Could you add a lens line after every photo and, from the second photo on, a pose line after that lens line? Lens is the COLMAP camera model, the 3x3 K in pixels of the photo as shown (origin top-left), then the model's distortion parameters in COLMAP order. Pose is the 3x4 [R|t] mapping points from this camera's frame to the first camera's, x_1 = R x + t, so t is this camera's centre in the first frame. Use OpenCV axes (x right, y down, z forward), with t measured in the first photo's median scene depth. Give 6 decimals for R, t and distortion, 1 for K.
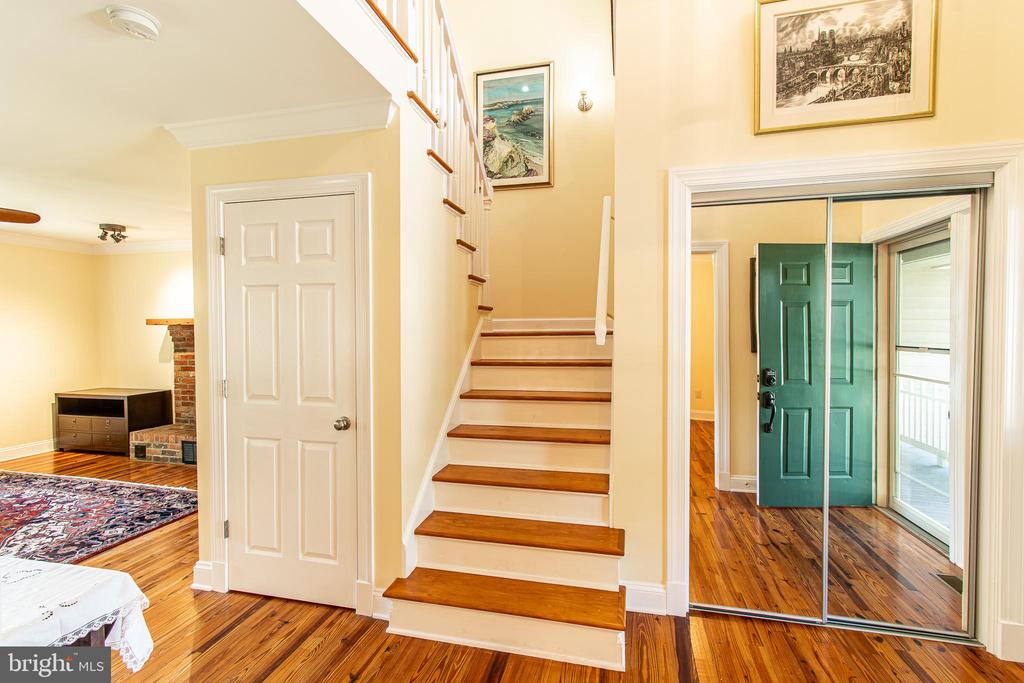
lens RADIAL K [[452.6, 0, 520.6], [0, 452.6, 348.3], [0, 0, 1]] dist [0.010661, -0.006788]
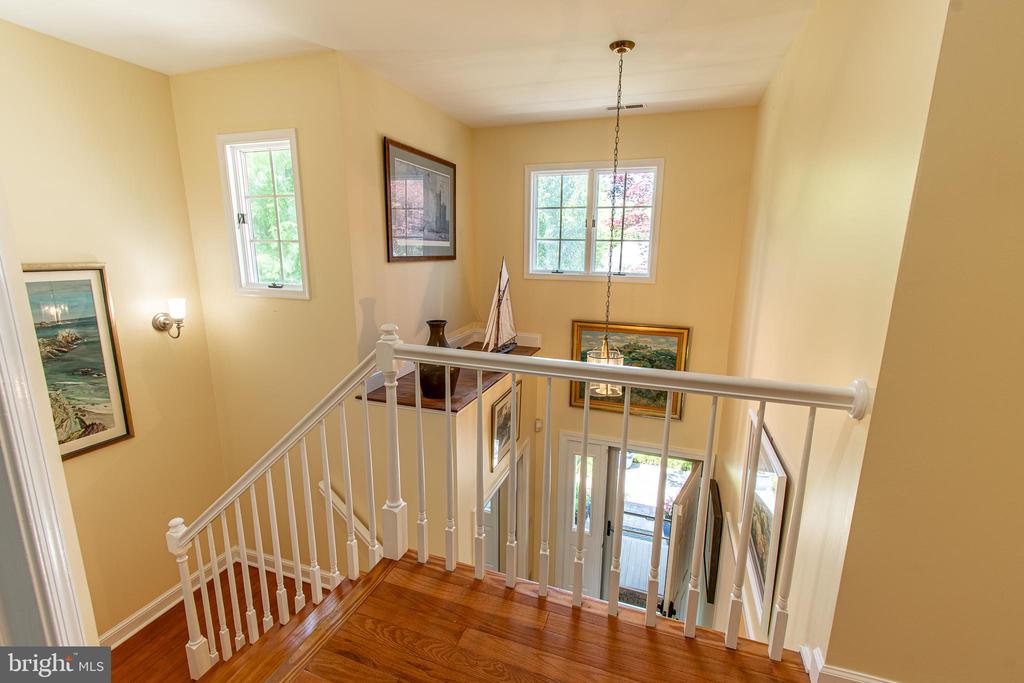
lens RADIAL K [[452.6, 0, 512.1], [0, 452.6, 343.8], [0, 0, 1]] dist [0.010661, -0.006788]
pose [[0.124529, -0.210542, 0.969621, -0.702732], [0.024954, 0.977583, 0.209066, -0.871638], [-0.991902, -0.001839, 0.126991, 0.454119]]
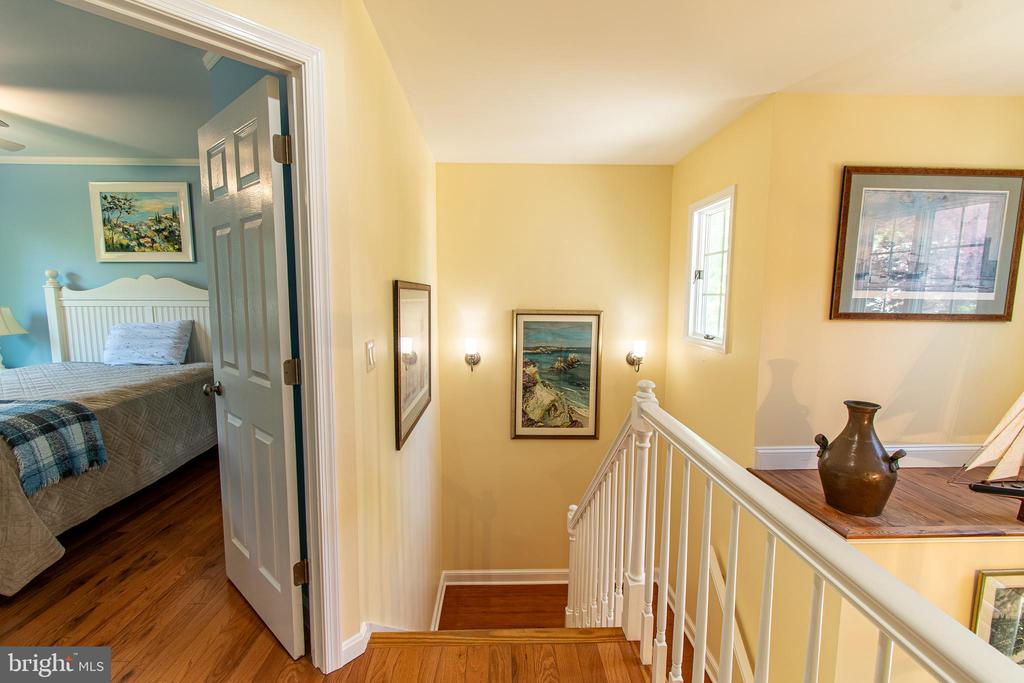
lens RADIAL K [[452.6, 0, 507.8], [0, 452.6, 341.6], [0, 0, 1]] dist [0.010661, -0.006788]
pose [[0.969895, -0.023086, 0.242428, -0.461833], [0.005655, 0.997363, 0.072355, -0.867301], [-0.243459, -0.068806, 0.967467, 0.211078]]
